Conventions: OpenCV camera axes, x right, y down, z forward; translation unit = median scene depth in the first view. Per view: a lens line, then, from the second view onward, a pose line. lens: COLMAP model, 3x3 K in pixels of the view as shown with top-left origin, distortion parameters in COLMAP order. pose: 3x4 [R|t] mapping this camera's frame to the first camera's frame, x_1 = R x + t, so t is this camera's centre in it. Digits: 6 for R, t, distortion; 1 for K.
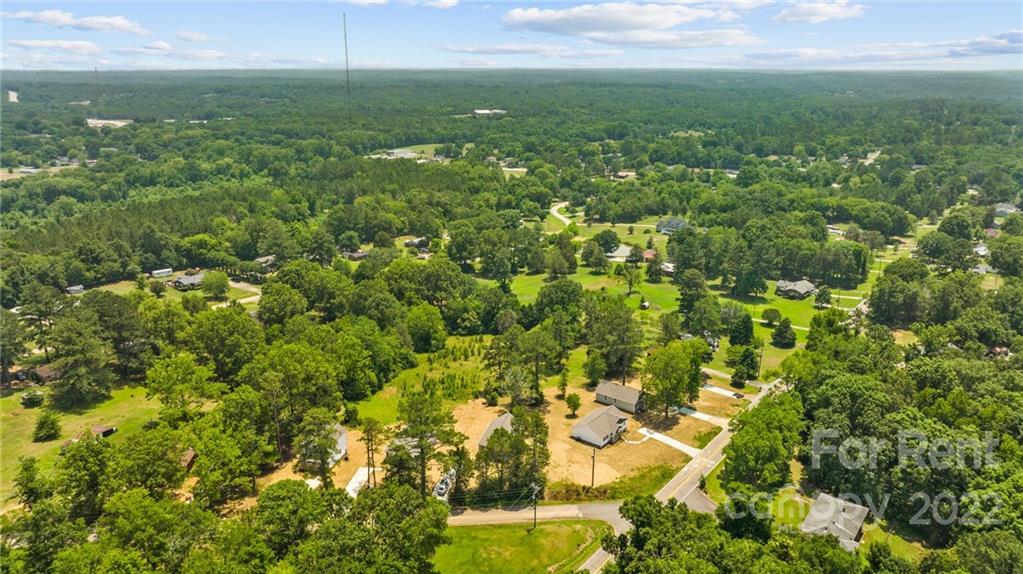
lens RADIAL K [[720.2, 0, 511.5], [0, 720.2, 287.0], [0, 0, 1]] dist [-0.040236, 0.041627]
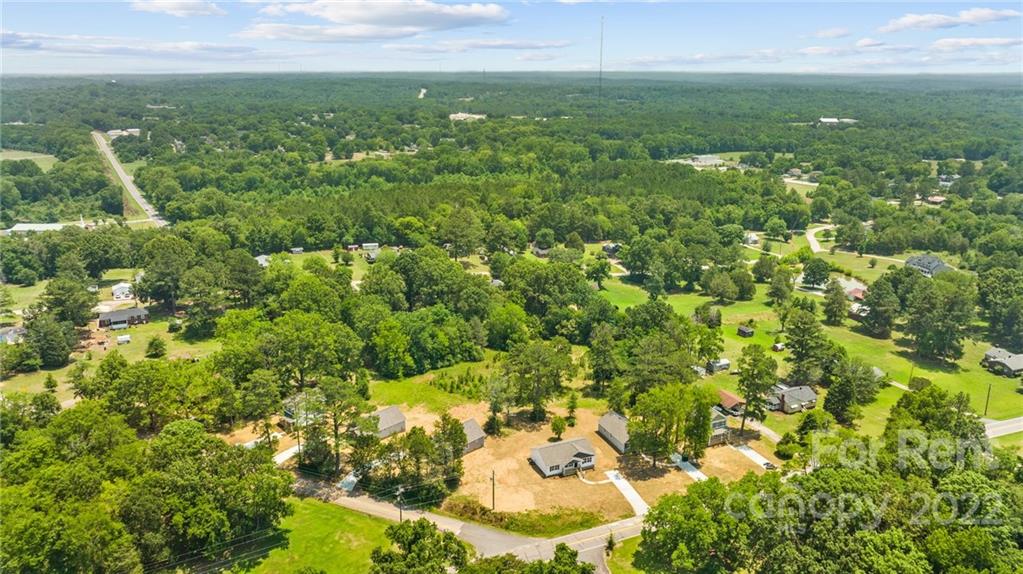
lens RADIAL K [[720.2, 0, 511.5], [0, 720.2, 287.0], [0, 0, 1]] dist [-0.040236, 0.041627]
pose [[0.874315, 0.141253, -0.464349, 0.269349], [-0.143009, 0.989215, 0.031645, -0.024554], [0.463811, 0.038738, 0.885087, 0.078921]]
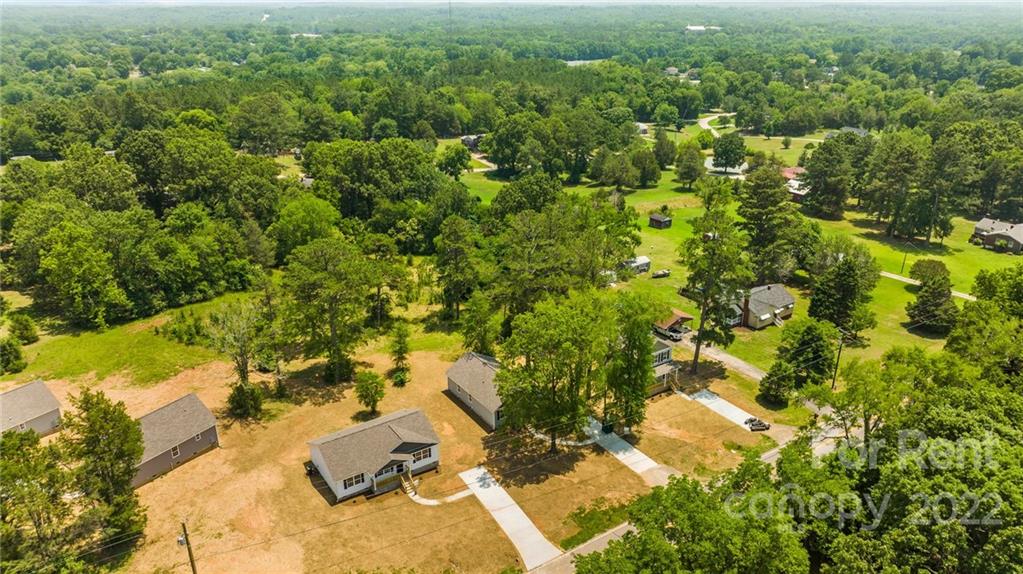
lens RADIAL K [[720.2, 0, 511.5], [0, 720.2, 287.0], [0, 0, 1]] dist [-0.040236, 0.041627]
pose [[0.948135, 0.108487, -0.298781, 0.193534], [-0.082832, 0.991805, 0.097267, 0.020733], [0.306885, -0.067474, 0.949352, 0.341988]]
